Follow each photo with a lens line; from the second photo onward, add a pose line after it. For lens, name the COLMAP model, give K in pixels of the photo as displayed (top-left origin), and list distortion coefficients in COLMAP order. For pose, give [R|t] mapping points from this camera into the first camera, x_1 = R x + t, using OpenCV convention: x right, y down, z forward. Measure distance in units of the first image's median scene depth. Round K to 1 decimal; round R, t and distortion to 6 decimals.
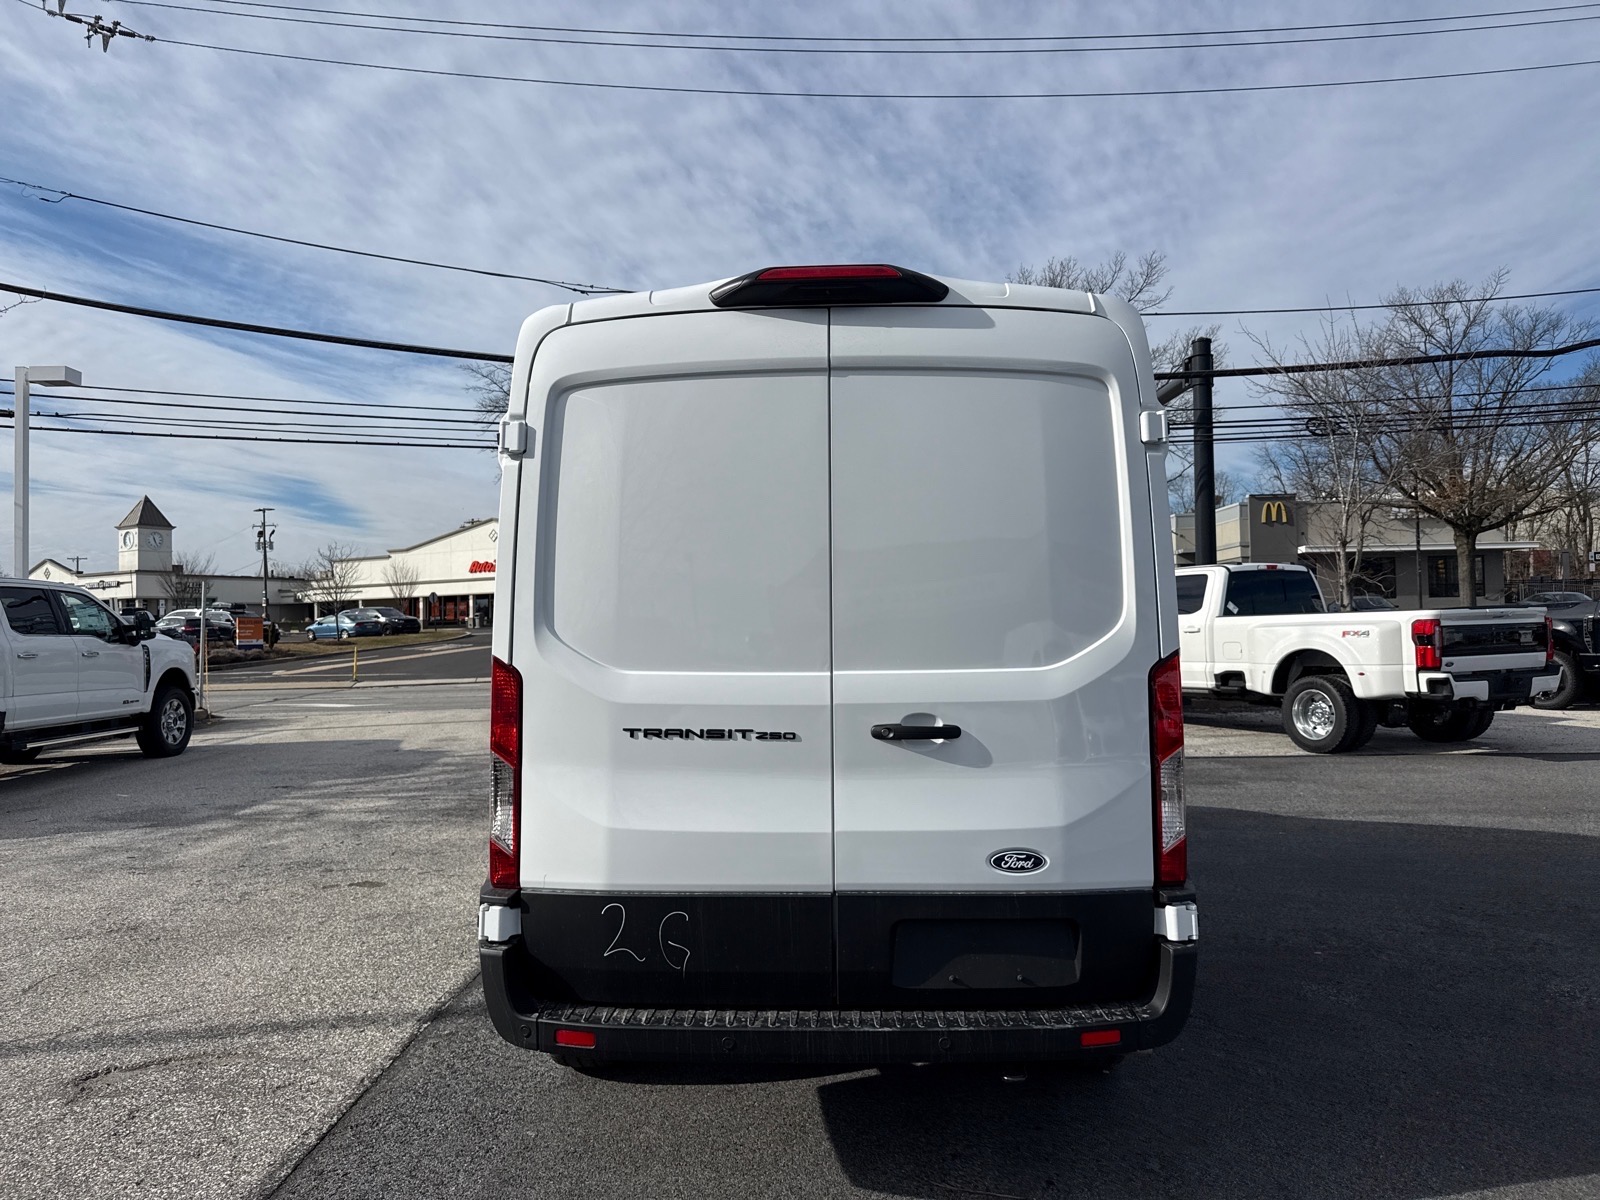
lens RADIAL K [[1128.3, 0, 800.0], [0, 1128.3, 600.0], [0, 0, 1]] dist [-0.000269, -0.003556]
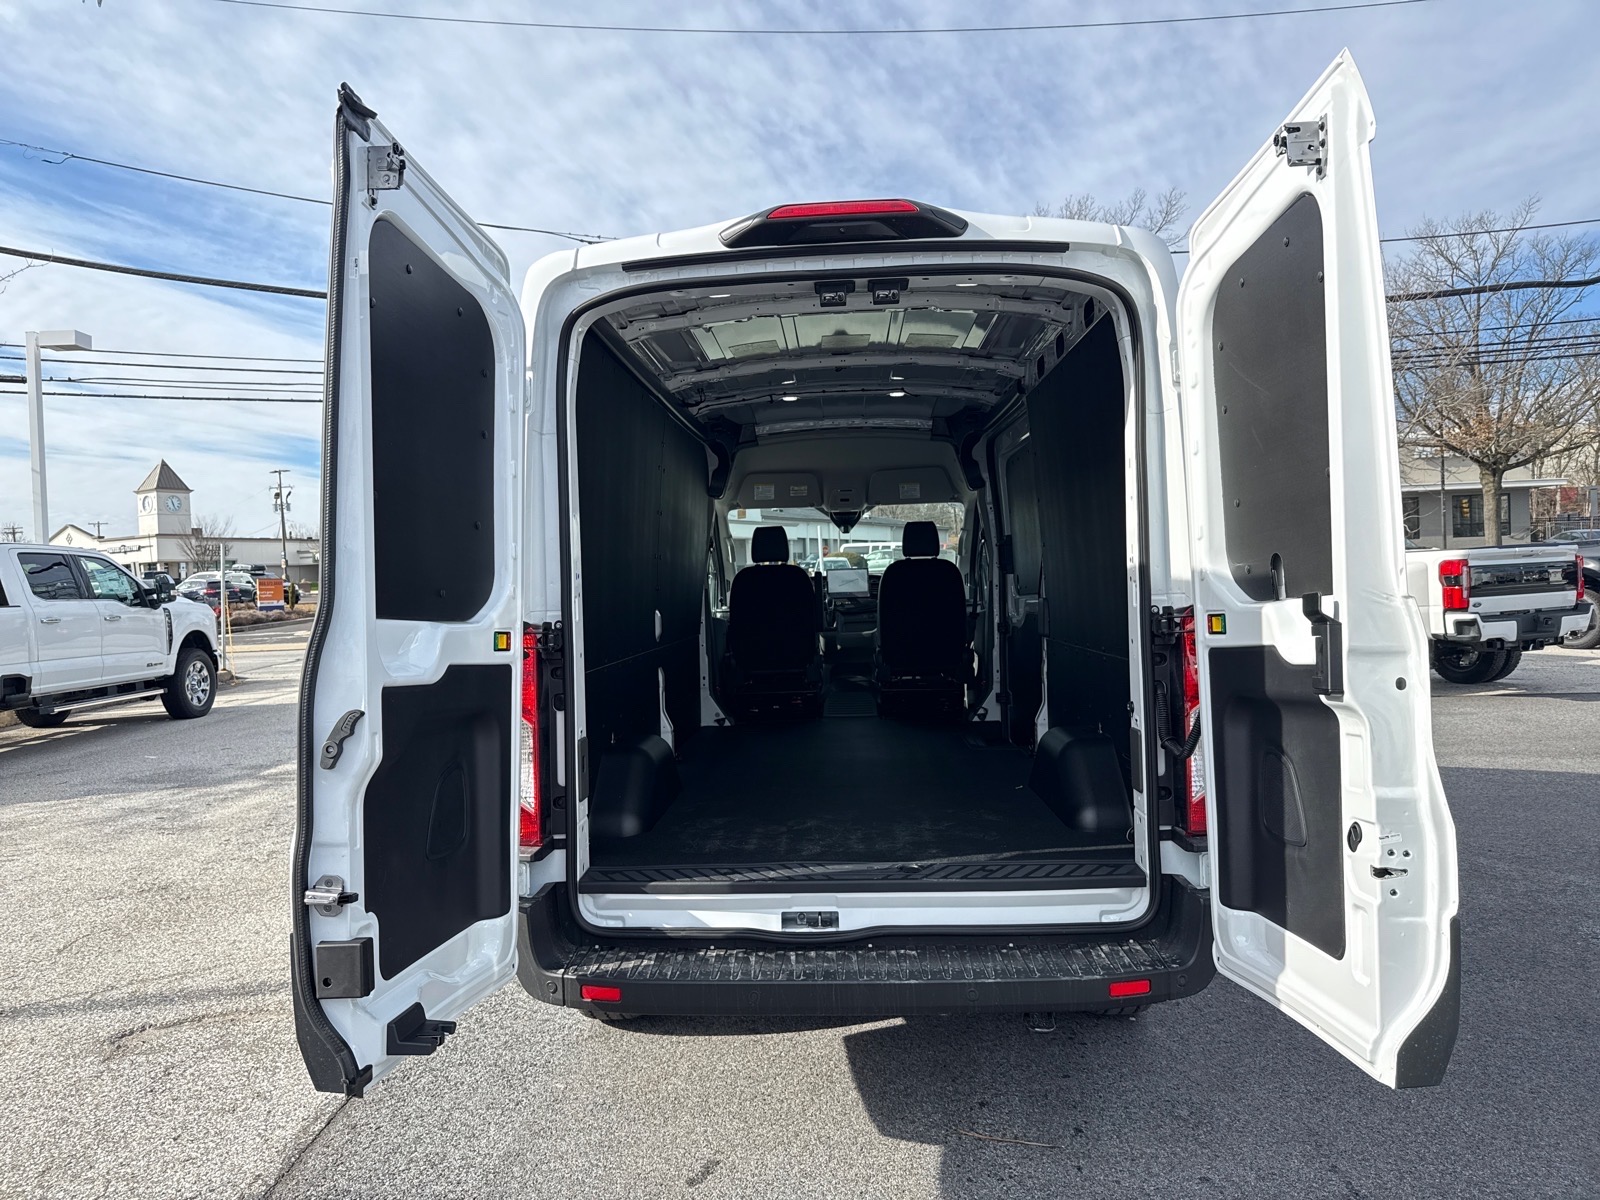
lens RADIAL K [[1131.3, 0, 800.6], [0, 1131.3, 571.9], [0, 0, 1]] dist [-0.001061, -0.002550]
pose [[0.999721, -0.017989, -0.015304, 0.000161], [0.018260, 0.999676, 0.017747, 0.000045], [0.014980, -0.018022, 0.999725, 0.003132]]
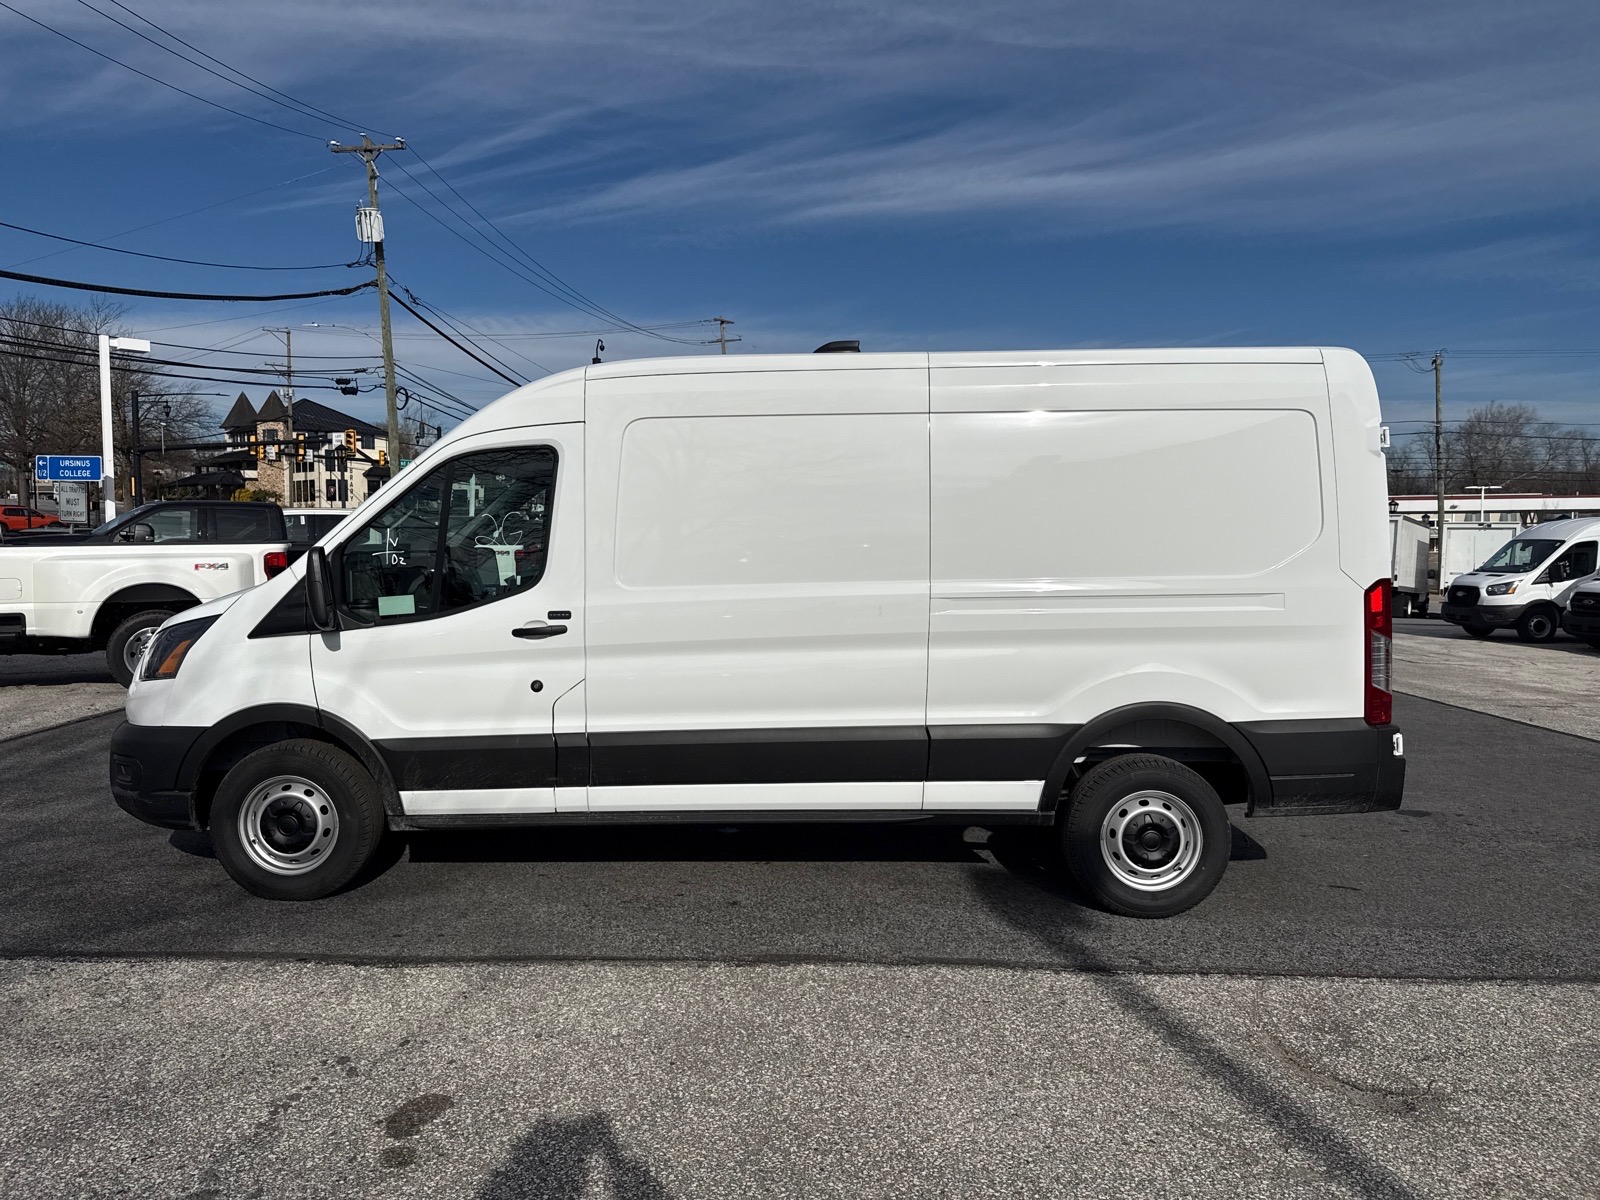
lens RADIAL K [[1100.5, 0, 803.7], [0, 1100.5, 633.9], [0, 0, 1]] dist [0.003238, 0.000307]
pose [[-0.017491, -0.062907, 0.997866, -0.496137], [-0.028010, 0.997658, 0.062403, 0.014518], [-0.999455, -0.026859, -0.019212, 0.514220]]
